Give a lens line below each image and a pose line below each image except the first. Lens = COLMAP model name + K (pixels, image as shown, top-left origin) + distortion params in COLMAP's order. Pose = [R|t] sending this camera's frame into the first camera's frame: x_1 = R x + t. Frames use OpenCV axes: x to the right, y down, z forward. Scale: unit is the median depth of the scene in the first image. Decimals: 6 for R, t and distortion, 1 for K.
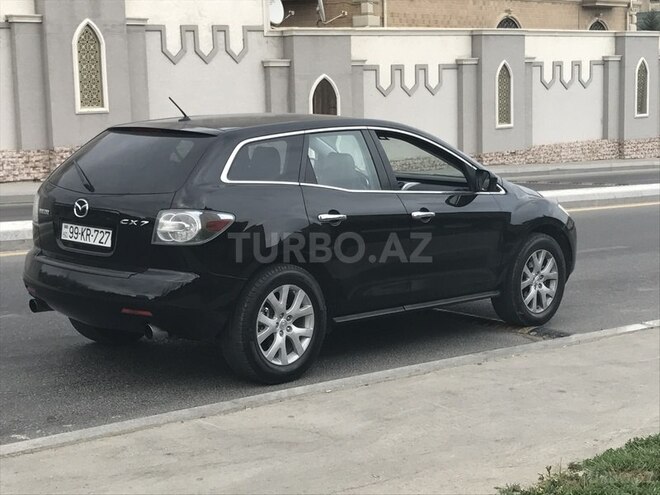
lens RADIAL K [[1337.5, 0, 330.0], [0, 1337.5, 247.5], [0, 0, 1]] dist [0.014159, 0.010092]
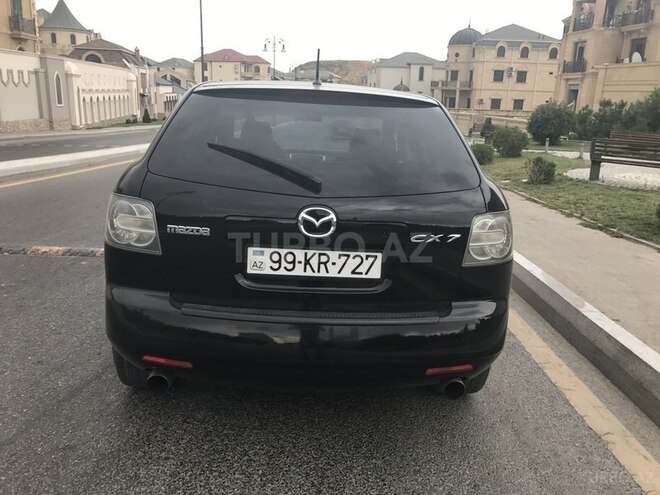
lens RADIAL K [[565.4, 0, 330.0], [0, 565.4, 247.5], [0, 0, 1]] dist [0.004844, 0.005593]
pose [[0.669812, -0.149879, 0.727247, -0.364401], [0.047423, 0.986052, 0.159538, -0.057606], [-0.741014, -0.072372, 0.667578, 0.813114]]
